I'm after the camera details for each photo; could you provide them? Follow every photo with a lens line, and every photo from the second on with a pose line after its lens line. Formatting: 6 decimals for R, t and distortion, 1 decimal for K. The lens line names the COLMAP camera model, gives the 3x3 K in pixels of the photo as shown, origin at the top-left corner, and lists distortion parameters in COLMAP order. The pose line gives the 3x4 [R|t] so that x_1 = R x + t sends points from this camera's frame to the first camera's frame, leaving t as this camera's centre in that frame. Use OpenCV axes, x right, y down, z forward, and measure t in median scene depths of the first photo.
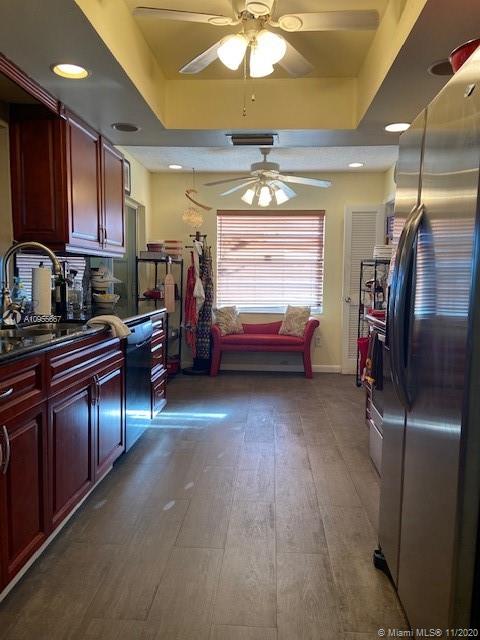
lens RADIAL K [[485.3, 0, 240.8], [0, 485.3, 321.8], [0, 0, 1]] dist [0.116618, -0.144138]
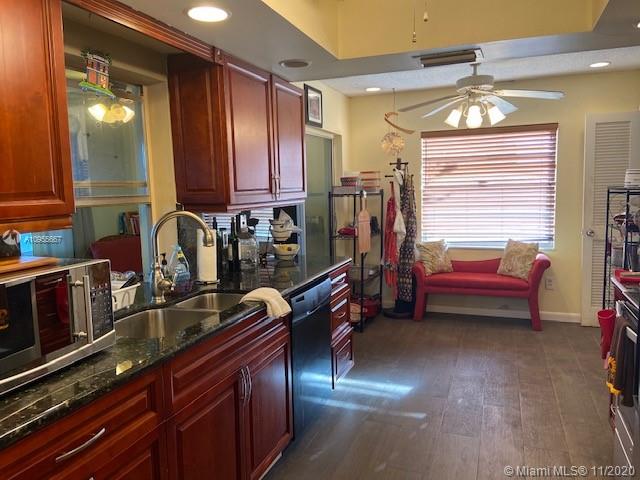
lens RADIAL K [[485.3, 0, 319.8], [0, 485.3, 238.4], [0, 0, 1]] dist [0.116618, -0.144138]
pose [[0.956876, -0.004507, -0.290462, 0.038289], [0.009779, 0.999813, 0.016700, -0.063742], [0.290333, -0.018820, 0.956741, 0.114197]]
